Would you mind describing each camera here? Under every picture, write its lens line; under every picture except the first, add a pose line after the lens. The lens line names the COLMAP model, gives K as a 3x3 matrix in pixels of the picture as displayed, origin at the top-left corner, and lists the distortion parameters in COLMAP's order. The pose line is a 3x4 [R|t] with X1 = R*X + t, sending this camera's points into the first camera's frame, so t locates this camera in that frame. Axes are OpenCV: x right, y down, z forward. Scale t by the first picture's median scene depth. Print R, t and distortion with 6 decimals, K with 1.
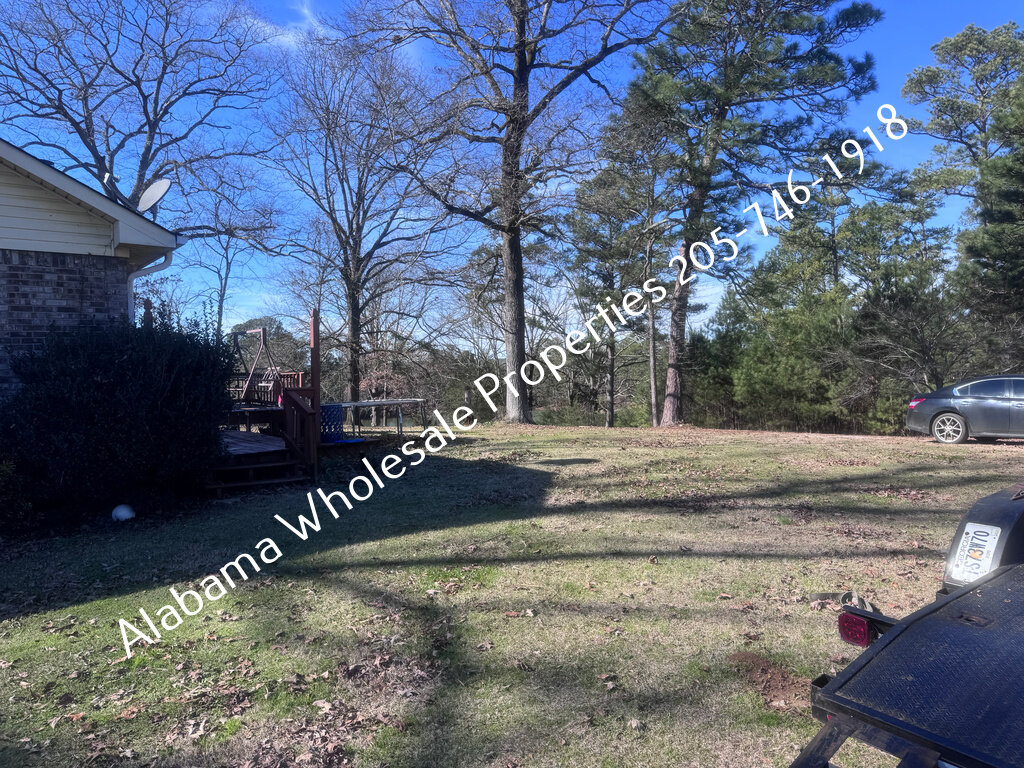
lens RADIAL K [[718.5, 0, 512.0], [0, 718.5, 386.4], [0, 0, 1]] dist [-0.014415, -0.008737]
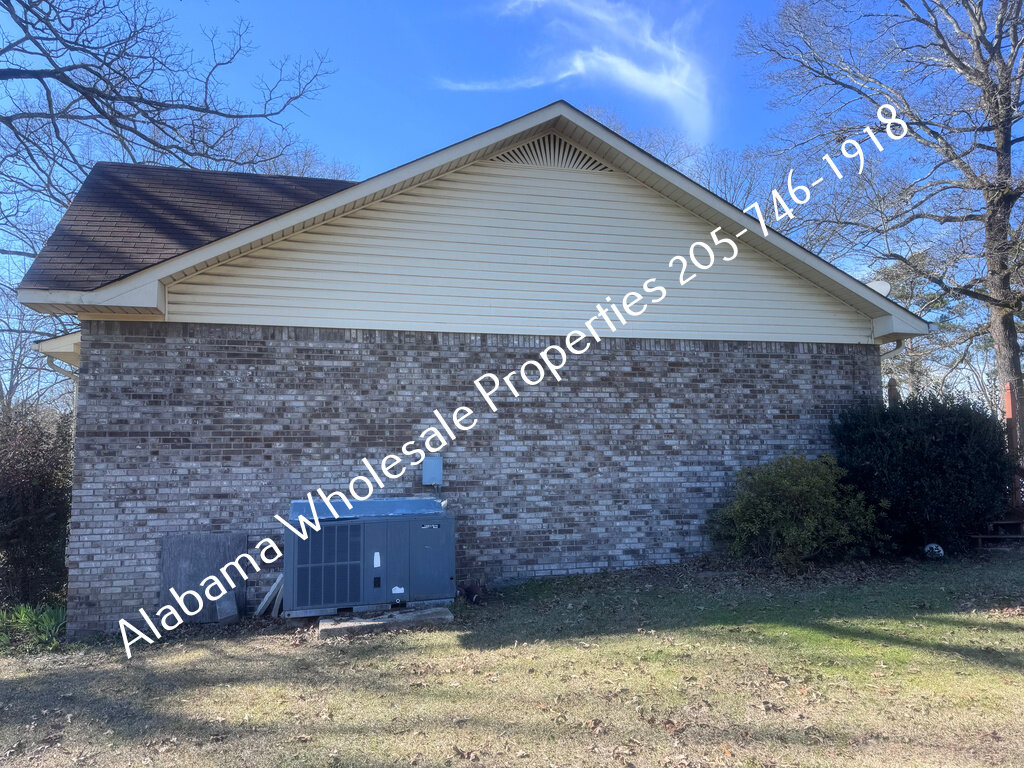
lens RADIAL K [[718.5, 0, 511.8], [0, 718.5, 383.7], [0, 0, 1]] dist [-0.014415, -0.008737]
pose [[0.898771, -0.044032, -0.436203, -0.600369], [-0.014731, 0.991349, -0.130423, 0.060808], [0.438172, 0.123646, 0.890347, -0.395416]]
